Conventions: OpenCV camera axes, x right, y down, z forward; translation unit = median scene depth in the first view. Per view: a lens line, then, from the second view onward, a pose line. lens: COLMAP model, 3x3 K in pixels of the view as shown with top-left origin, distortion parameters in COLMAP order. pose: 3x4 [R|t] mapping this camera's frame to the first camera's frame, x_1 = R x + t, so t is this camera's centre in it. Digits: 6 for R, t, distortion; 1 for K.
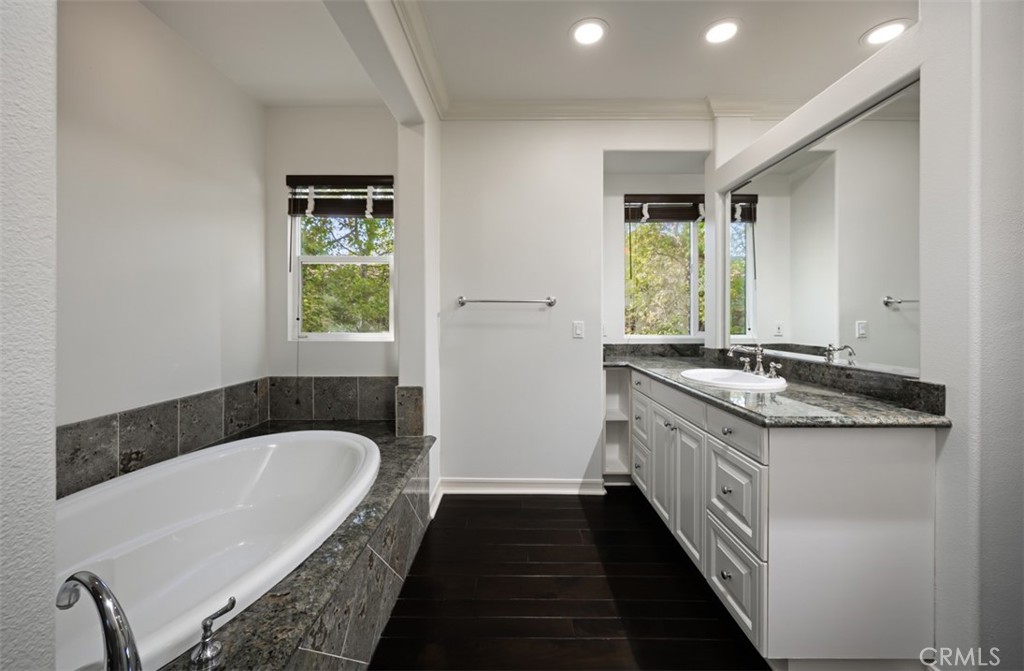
lens RADIAL K [[401.3, 0, 515.4], [0, 401.3, 319.2], [0, 0, 1]] dist [-0.000451, -0.000042]
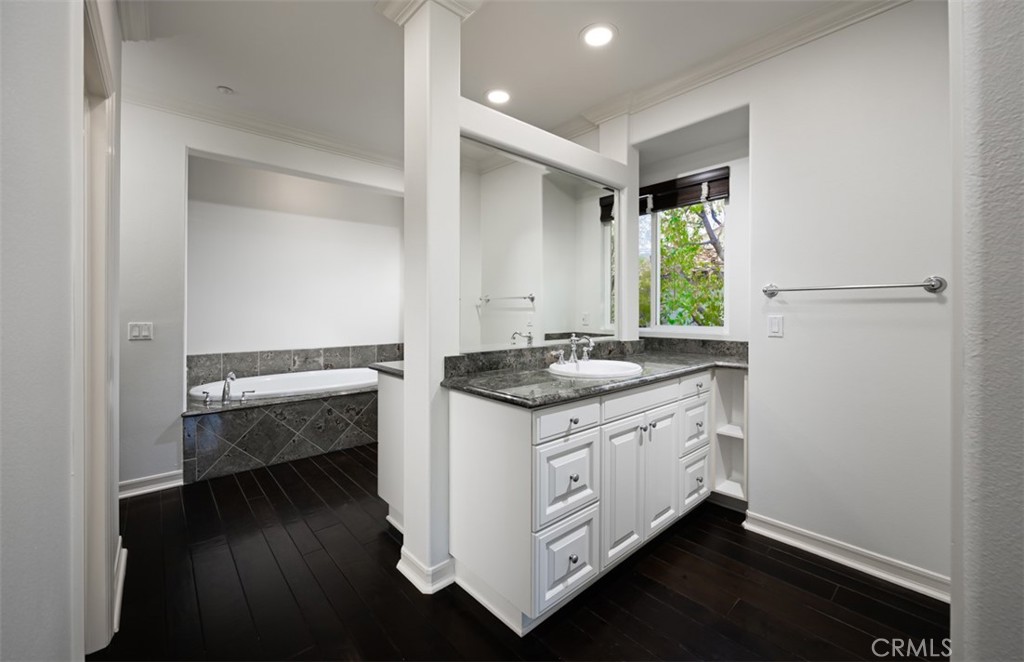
lens RADIAL K [[406.9, 0, 509.5], [0, 406.9, 309.4], [0, 0, 1]] dist [-0.001130, -0.000097]
pose [[0.654642, -0.002164, -0.755936, 1.331477], [0.004010, 0.999992, 0.000610, -0.013216], [0.755929, -0.003430, 0.654645, 0.123586]]
